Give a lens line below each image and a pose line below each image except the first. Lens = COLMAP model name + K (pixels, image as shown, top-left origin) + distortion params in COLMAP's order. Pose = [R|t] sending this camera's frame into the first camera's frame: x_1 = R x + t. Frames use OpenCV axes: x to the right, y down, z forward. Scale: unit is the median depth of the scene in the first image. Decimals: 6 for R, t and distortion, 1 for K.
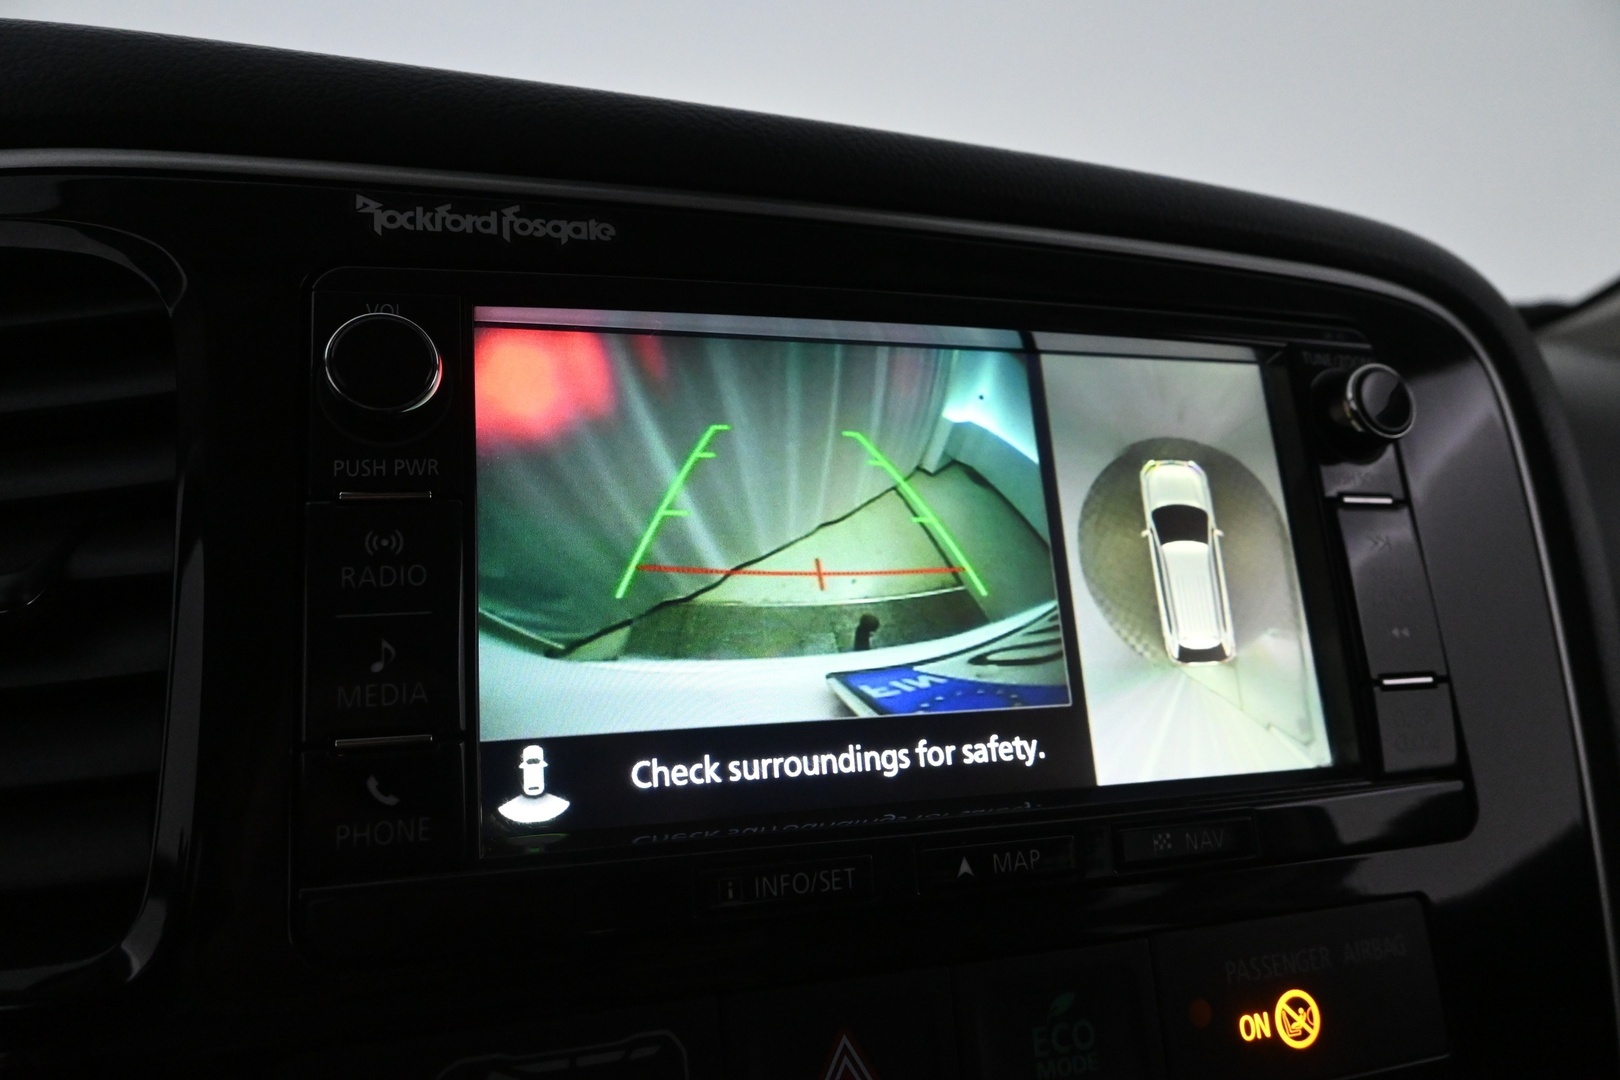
lens RADIAL K [[1118.0, 0, 810.0], [0, 1118.0, 540.0], [0, 0, 1]] dist [-0.004939, 0.000146]
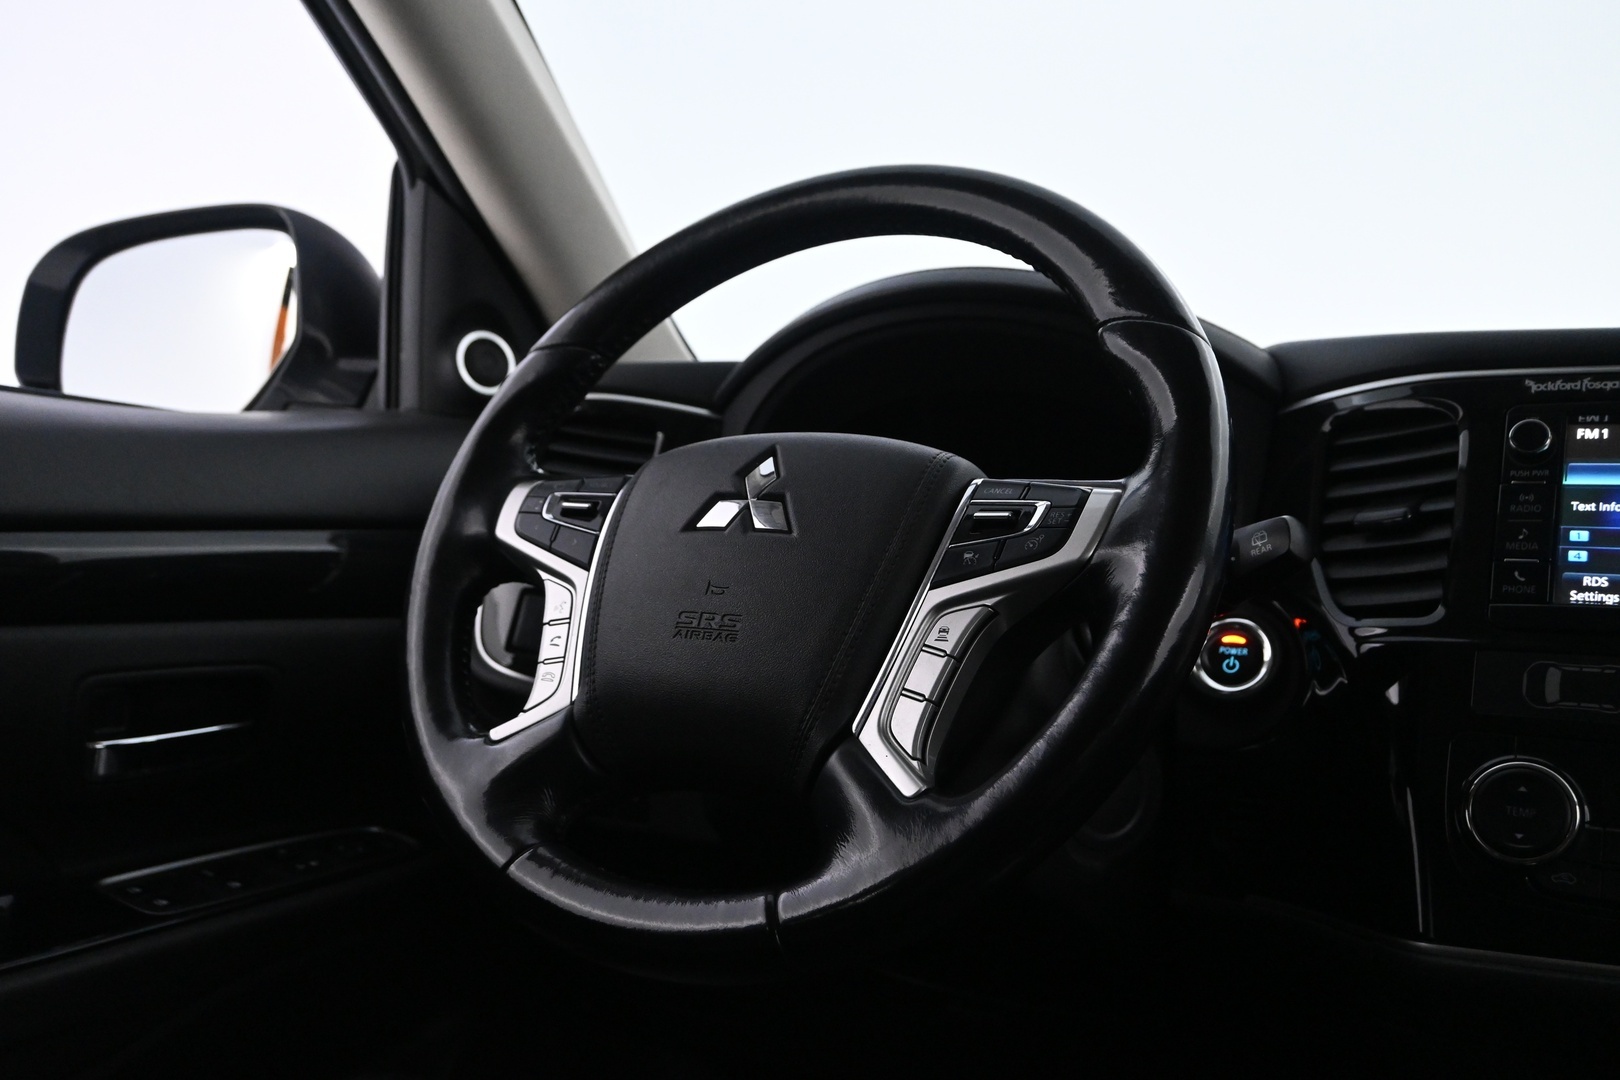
lens RADIAL K [[1414.9, 0, 810.0], [0, 1414.9, 540.0], [0, 0, 1]] dist [-0.002682, -0.005387]
pose [[0.637709, -0.006854, -0.770247, 1.119814], [-0.116931, 0.987510, -0.105597, 0.638360], [0.761350, 0.157406, 0.628943, -2.408550]]
